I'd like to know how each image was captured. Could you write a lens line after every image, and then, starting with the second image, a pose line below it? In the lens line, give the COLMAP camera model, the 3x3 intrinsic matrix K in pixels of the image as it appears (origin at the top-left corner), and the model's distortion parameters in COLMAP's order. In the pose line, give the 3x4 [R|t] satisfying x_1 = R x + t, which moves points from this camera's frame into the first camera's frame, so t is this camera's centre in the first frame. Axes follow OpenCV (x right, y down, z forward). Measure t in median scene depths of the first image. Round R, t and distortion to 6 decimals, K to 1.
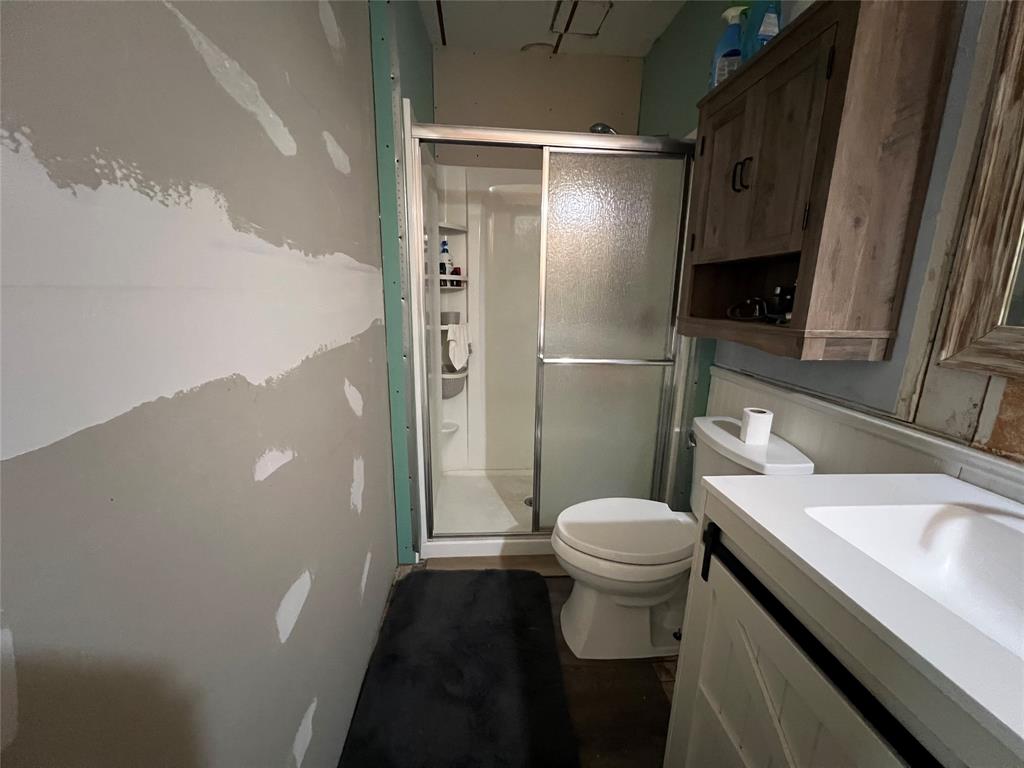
lens RADIAL K [[409.1, 0, 512.0], [0, 409.1, 384.0], [0, 0, 1]] dist [-0.000871, 0.000280]
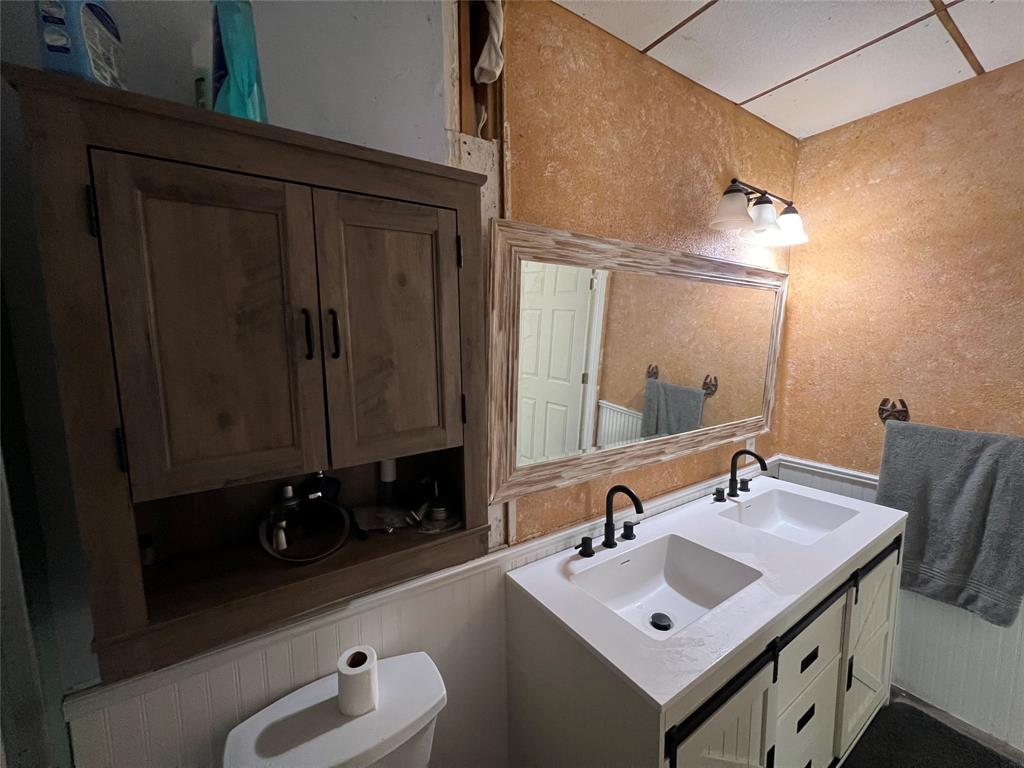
lens RADIAL K [[413.4, 0, 512.0], [0, 413.4, 384.0], [0, 0, 1]] dist [-0.014834, 0.000115]
pose [[-0.479099, -0.106468, 0.871280, -0.077451], [0.201849, 0.952651, 0.227404, -0.537213], [-0.854237, 0.284816, -0.434924, 1.074390]]
